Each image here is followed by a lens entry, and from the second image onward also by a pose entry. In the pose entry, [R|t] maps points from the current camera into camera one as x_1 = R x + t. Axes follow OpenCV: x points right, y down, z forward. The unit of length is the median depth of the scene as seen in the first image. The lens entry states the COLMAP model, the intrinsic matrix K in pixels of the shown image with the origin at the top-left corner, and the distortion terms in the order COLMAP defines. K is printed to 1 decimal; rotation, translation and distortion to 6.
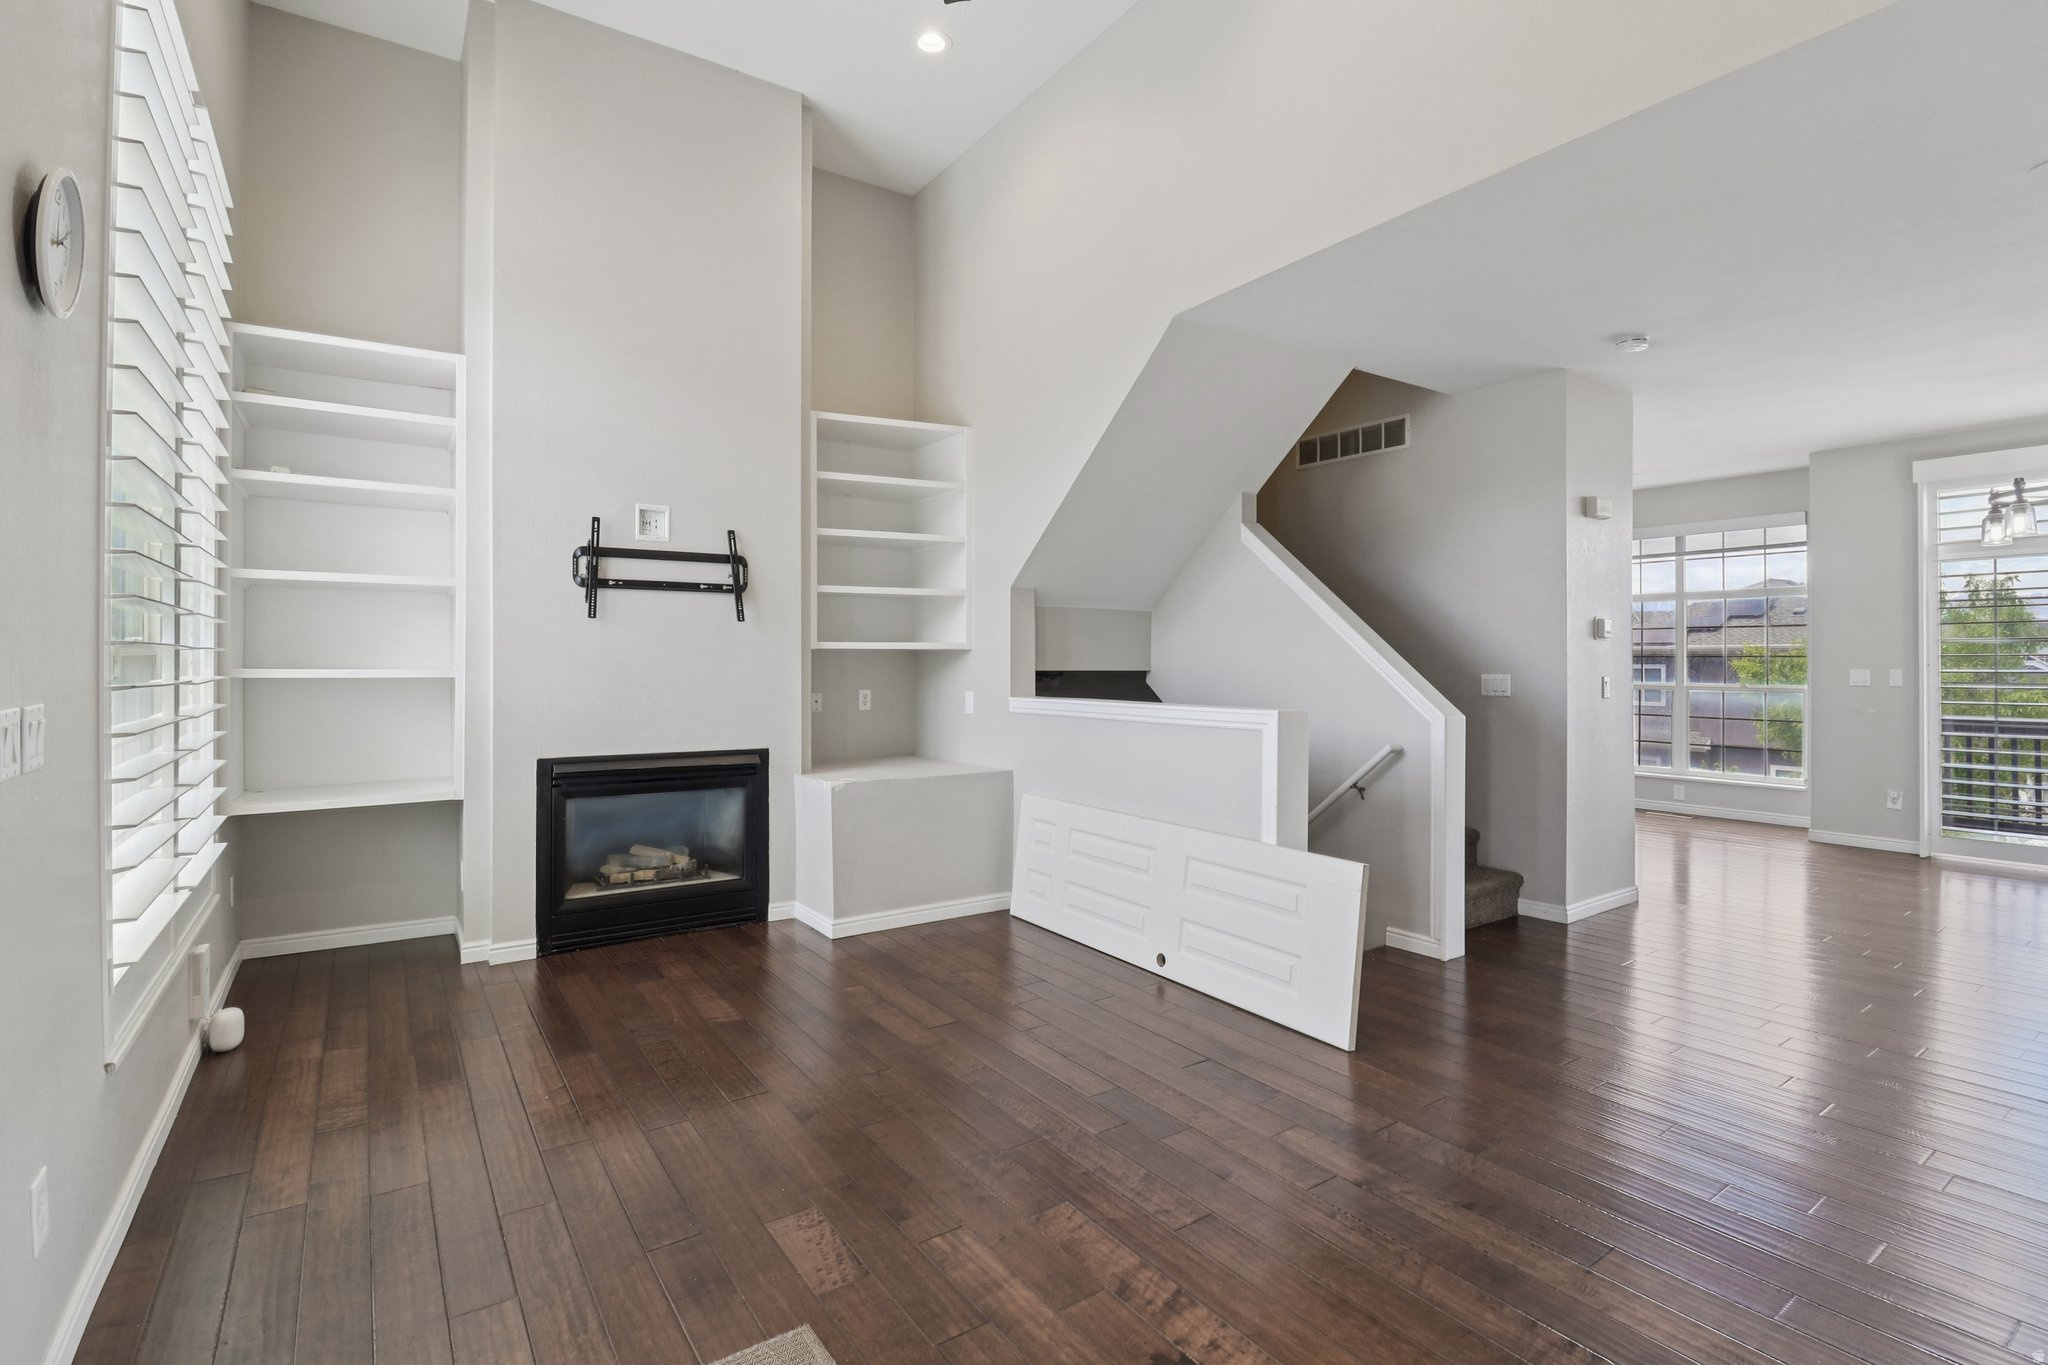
lens RADIAL K [[955.2, 0, 1022.6], [0, 955.2, 657.5], [0, 0, 1]] dist [0.000453, -0.013792]
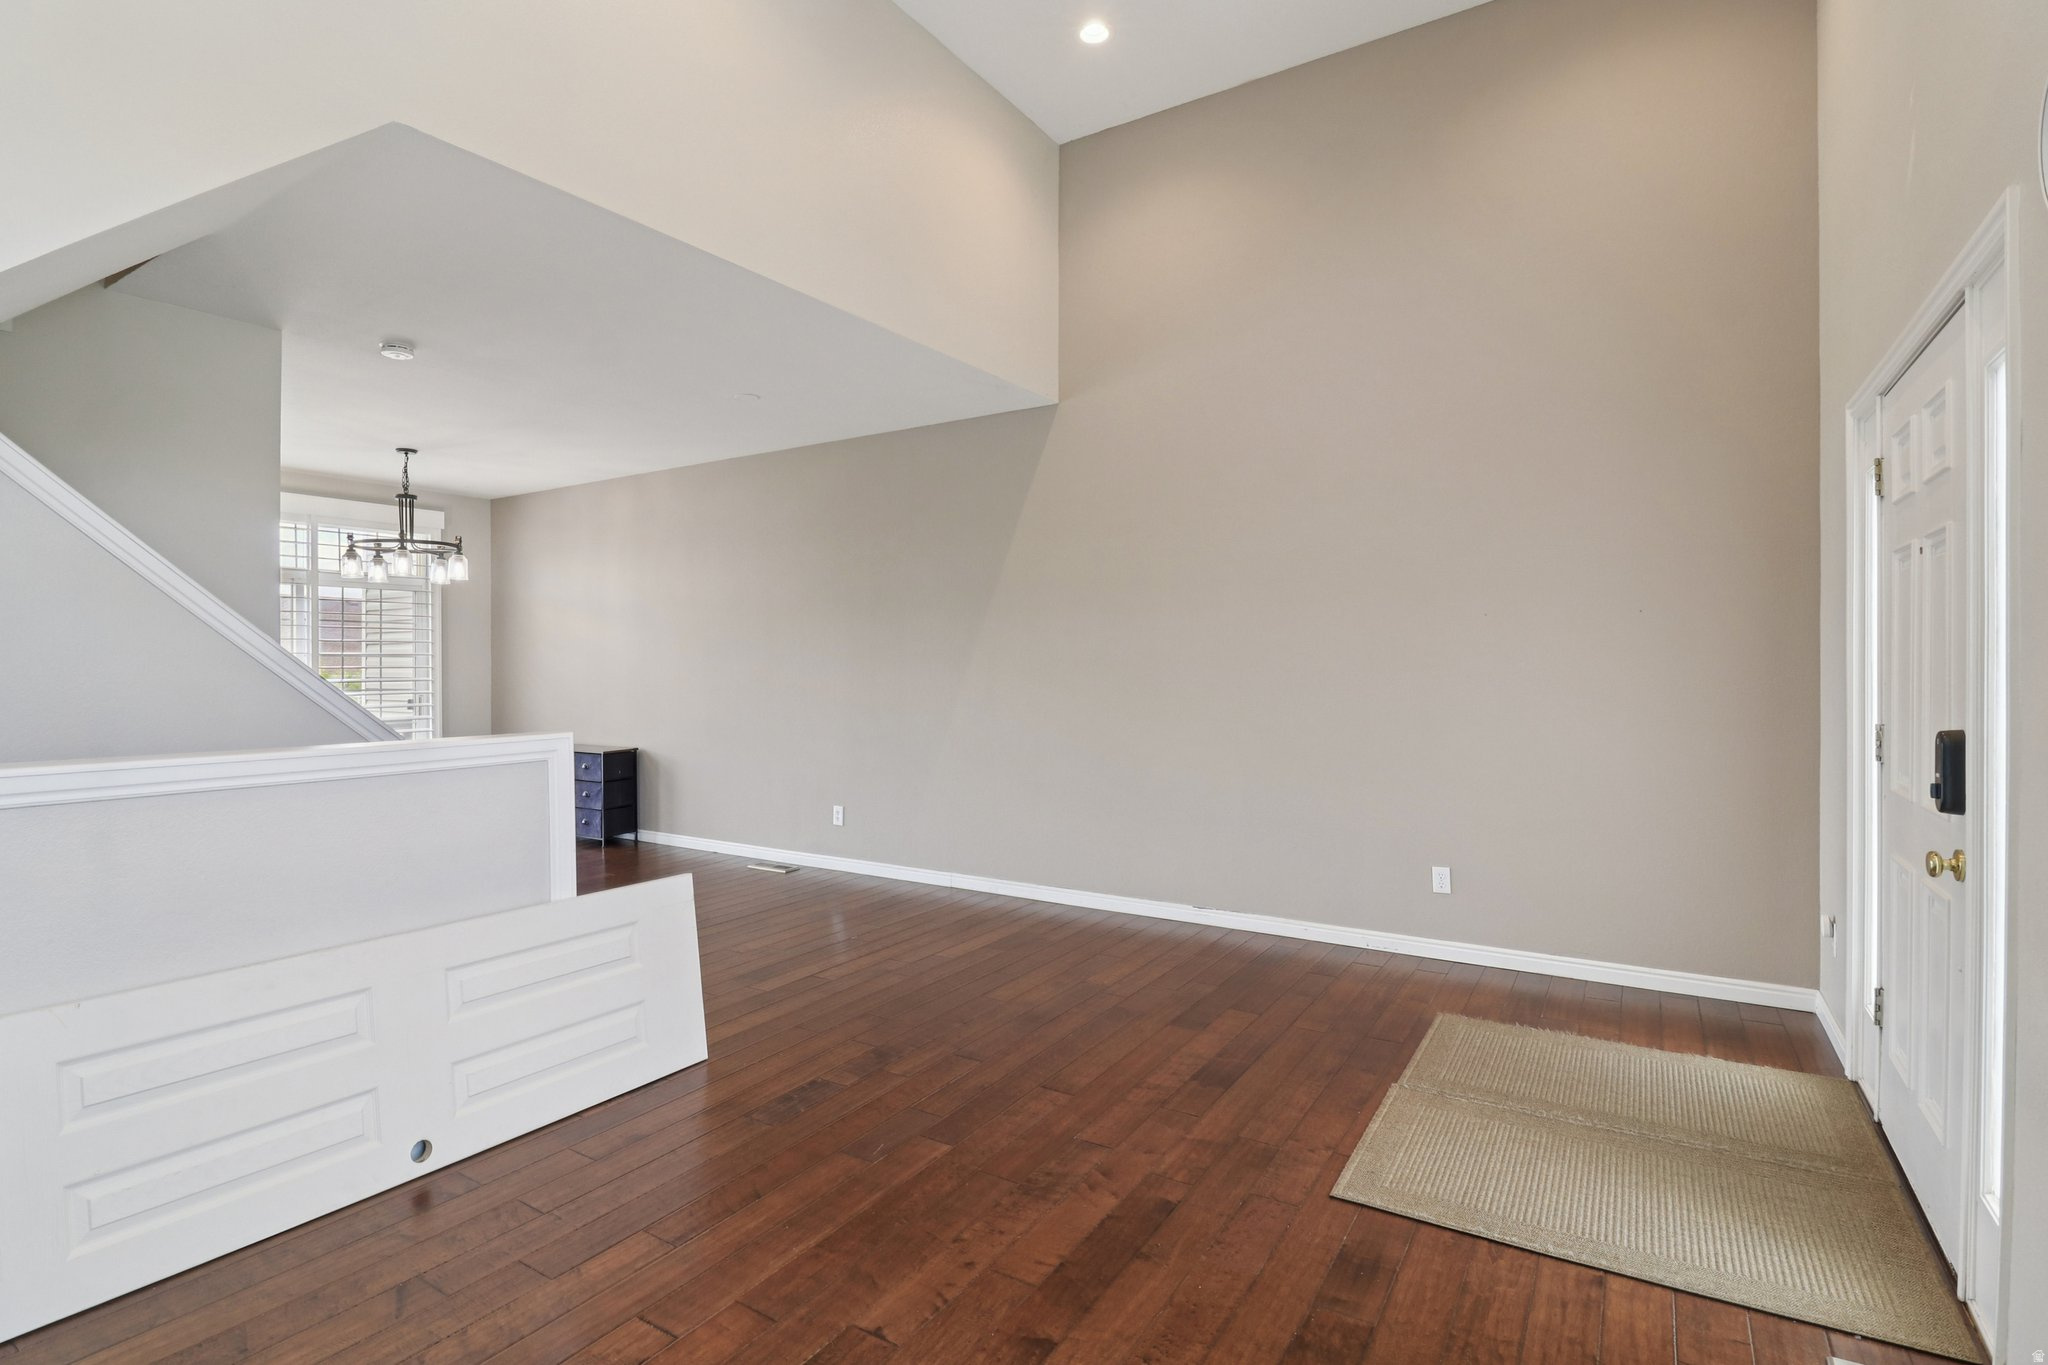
lens RADIAL K [[965.4, 0, 1020.1], [0, 965.4, 667.9], [0, 0, 1]] dist [0.000024, -0.013648]
pose [[-0.387917, 0.002220, 0.921692, -0.554636], [0.000779, 0.999998, -0.002081, 0.001871], [-0.921694, -0.000089, -0.387918, 0.833744]]
